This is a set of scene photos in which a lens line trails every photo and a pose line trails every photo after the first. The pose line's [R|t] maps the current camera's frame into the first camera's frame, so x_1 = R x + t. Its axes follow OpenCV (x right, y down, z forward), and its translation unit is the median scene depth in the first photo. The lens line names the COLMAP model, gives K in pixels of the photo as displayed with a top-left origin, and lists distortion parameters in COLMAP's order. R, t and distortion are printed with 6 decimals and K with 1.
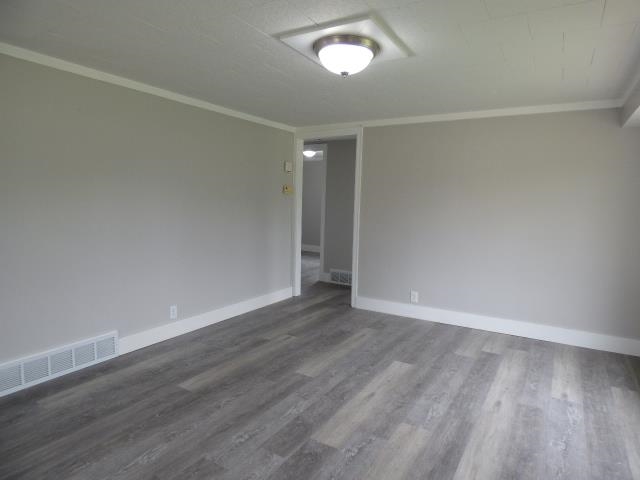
lens RADIAL K [[388.9, 0, 320.1], [0, 388.9, 240.0], [0, 0, 1]] dist [-0.001646, -0.009023]
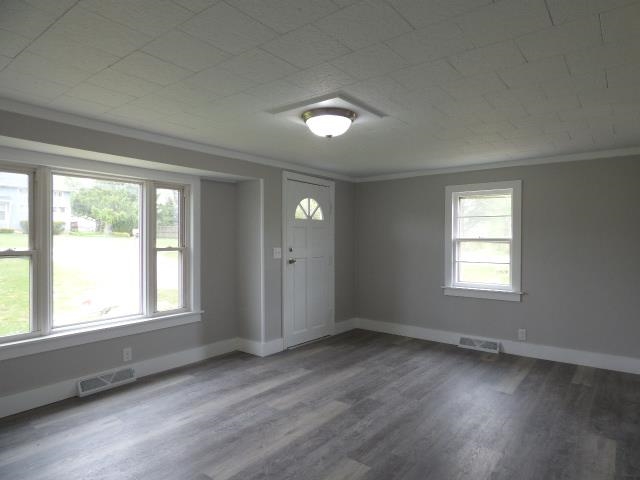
lens RADIAL K [[388.9, 0, 316.2], [0, 388.9, 250.3], [0, 0, 1]] dist [-0.001646, -0.009023]
pose [[-0.991386, -0.025658, 0.128437, -0.052830], [-0.007231, 0.989850, 0.141935, -0.219355], [-0.130775, 0.139784, -0.981508, 1.956291]]
